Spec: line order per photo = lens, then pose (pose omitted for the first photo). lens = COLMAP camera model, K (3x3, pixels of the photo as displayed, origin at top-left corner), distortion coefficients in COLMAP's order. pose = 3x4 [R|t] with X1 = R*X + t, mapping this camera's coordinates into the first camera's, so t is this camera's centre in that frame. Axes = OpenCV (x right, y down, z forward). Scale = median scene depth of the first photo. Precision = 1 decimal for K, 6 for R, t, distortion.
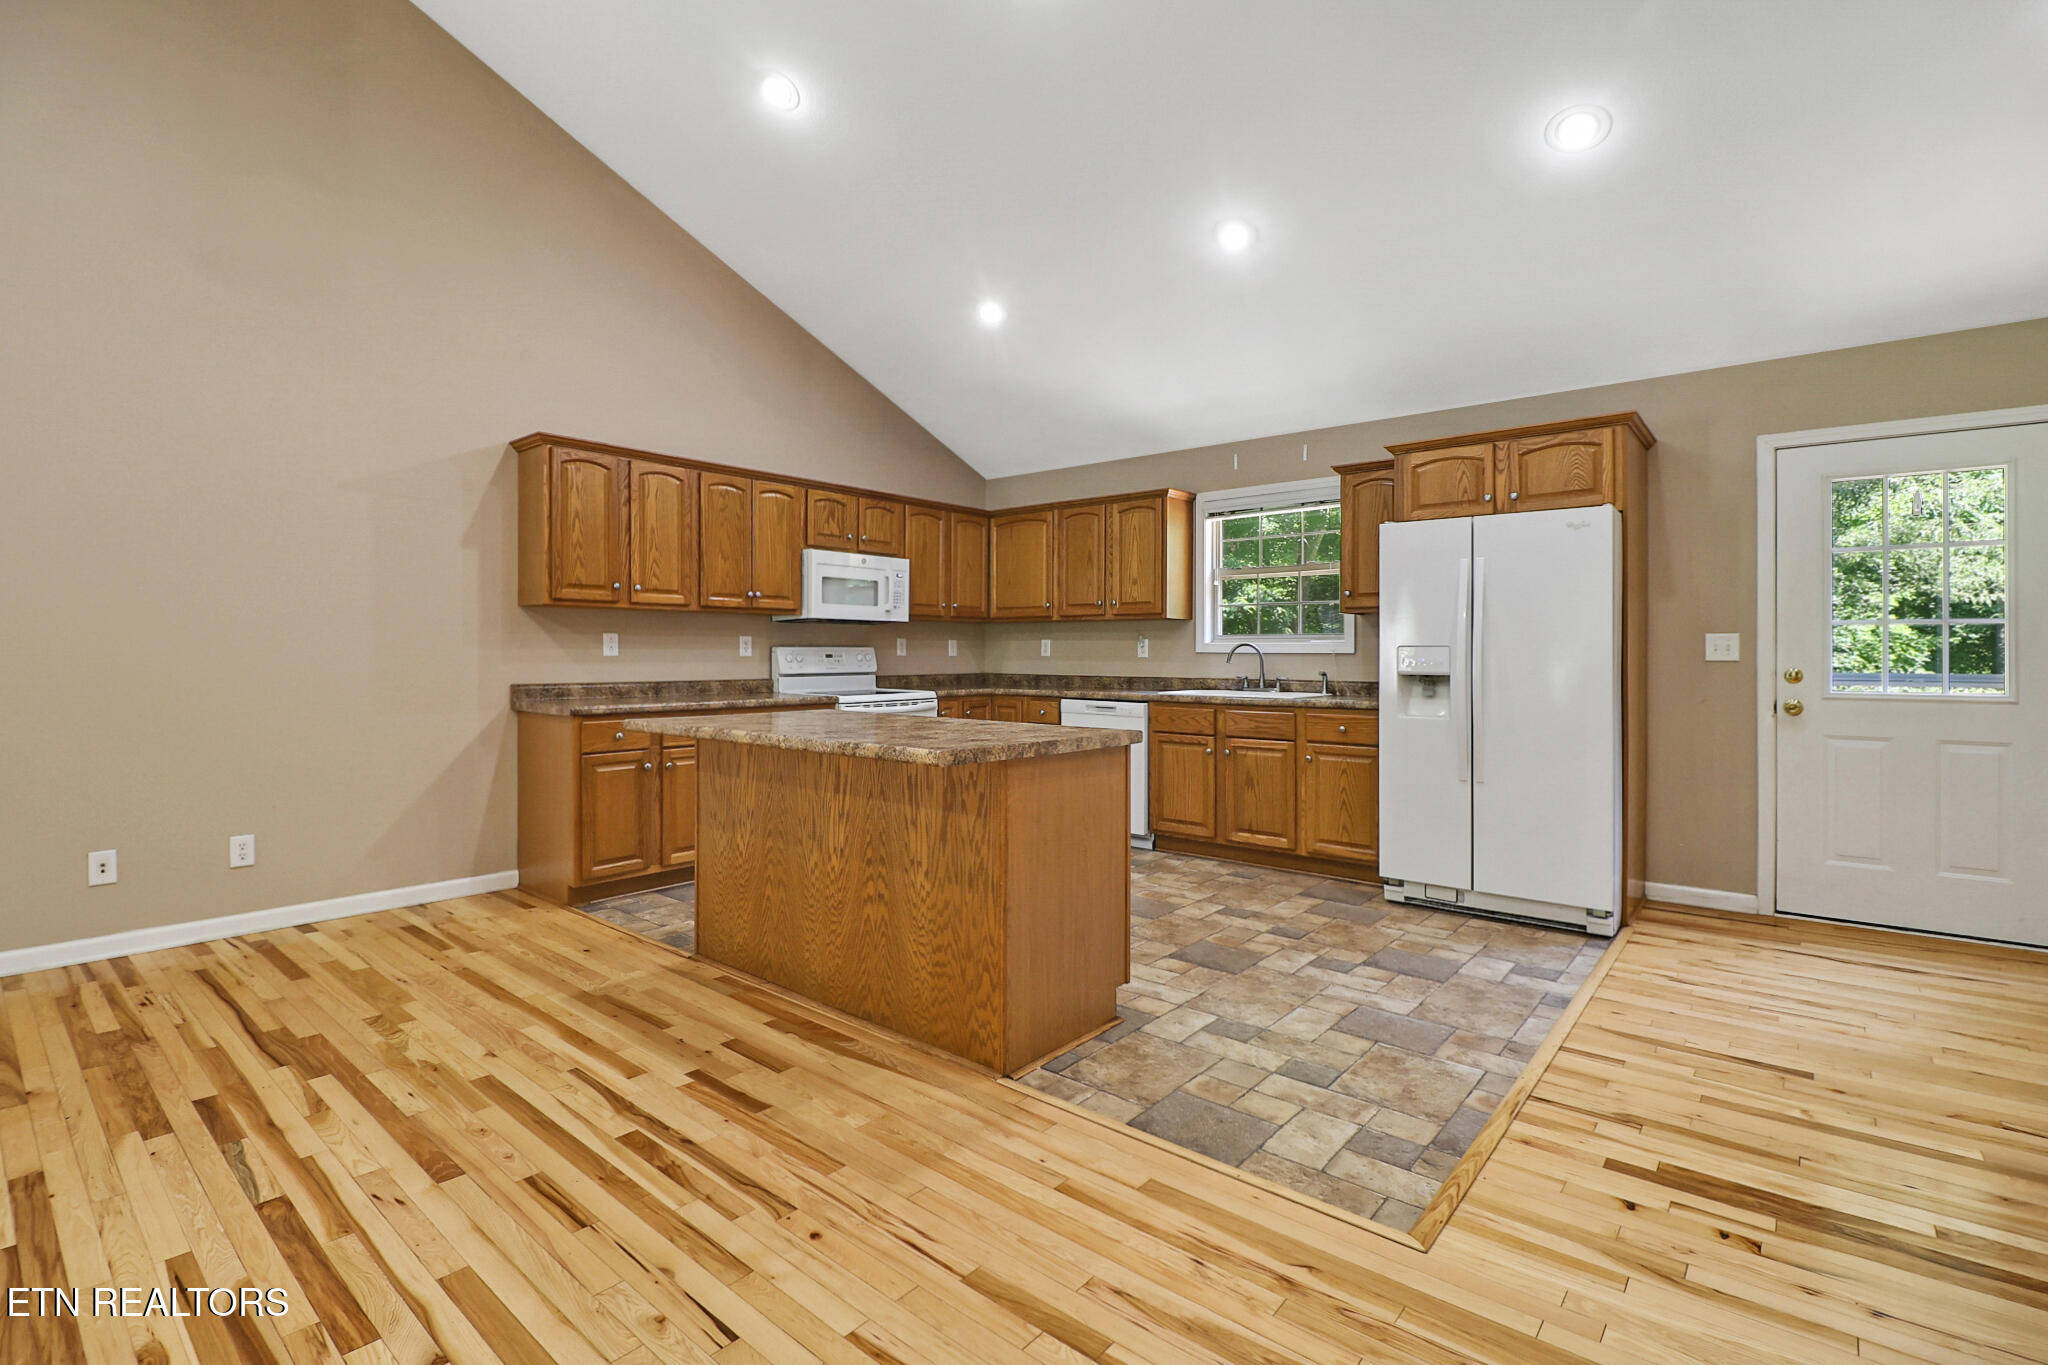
lens RADIAL K [[940.2, 0, 1027.6], [0, 940.2, 665.3], [0, 0, 1]] dist [-0.017877, -0.000764]
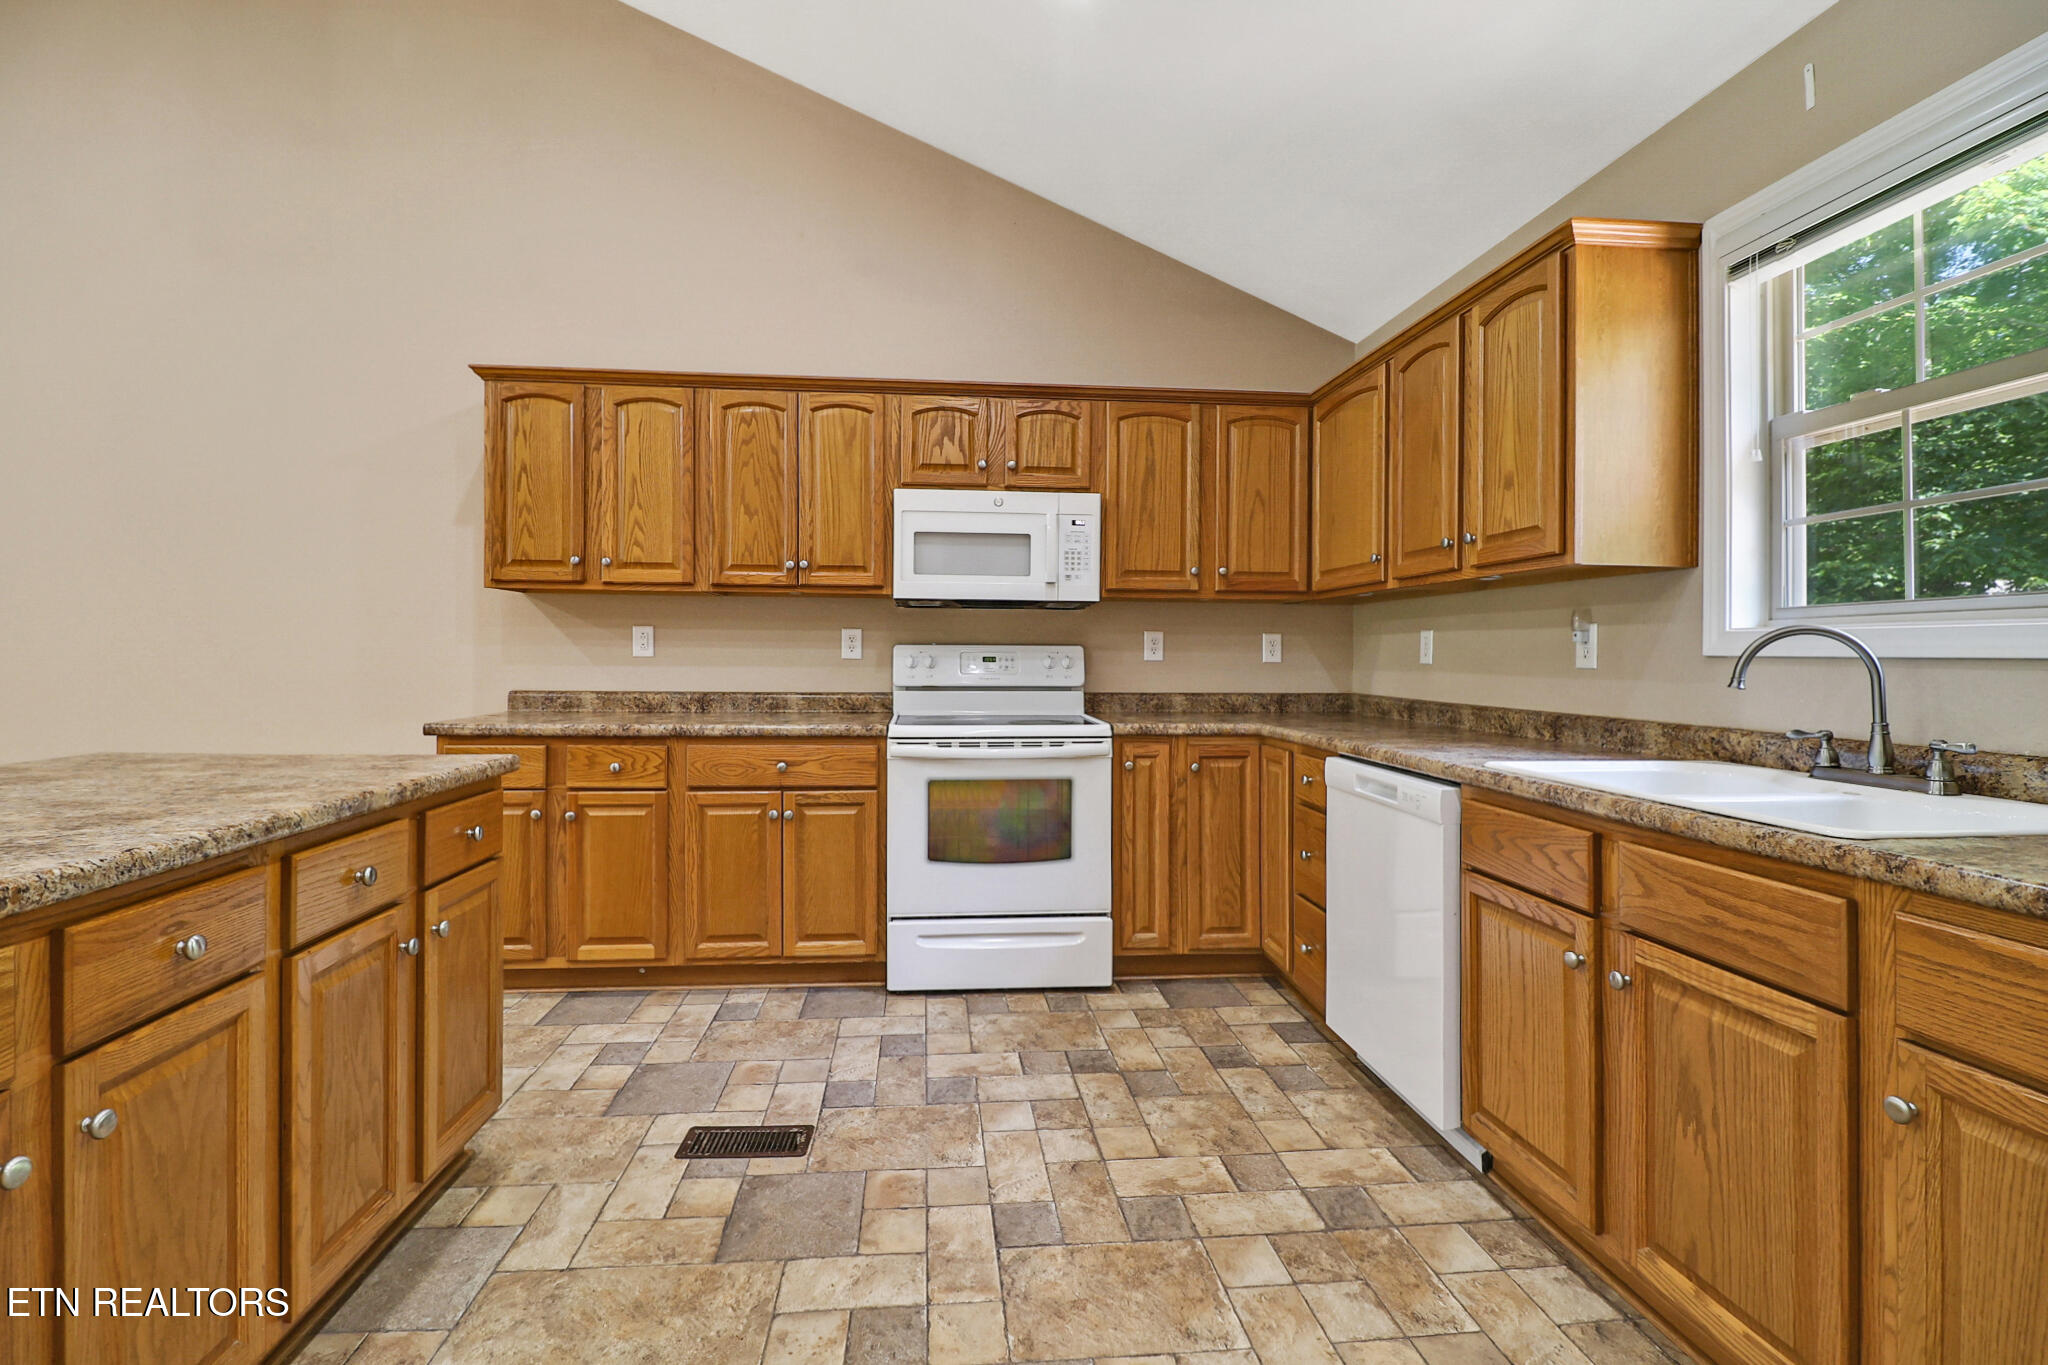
lens RADIAL K [[940.2, 0, 1019.4], [0, 940.2, 660.9], [0, 0, 1]] dist [-0.017877, -0.000764]
pose [[0.706962, 0.007253, -0.707214, 0.263817], [-0.015387, 0.999868, -0.005127, -0.006323], [0.707084, 0.014507, 0.706981, 0.592278]]
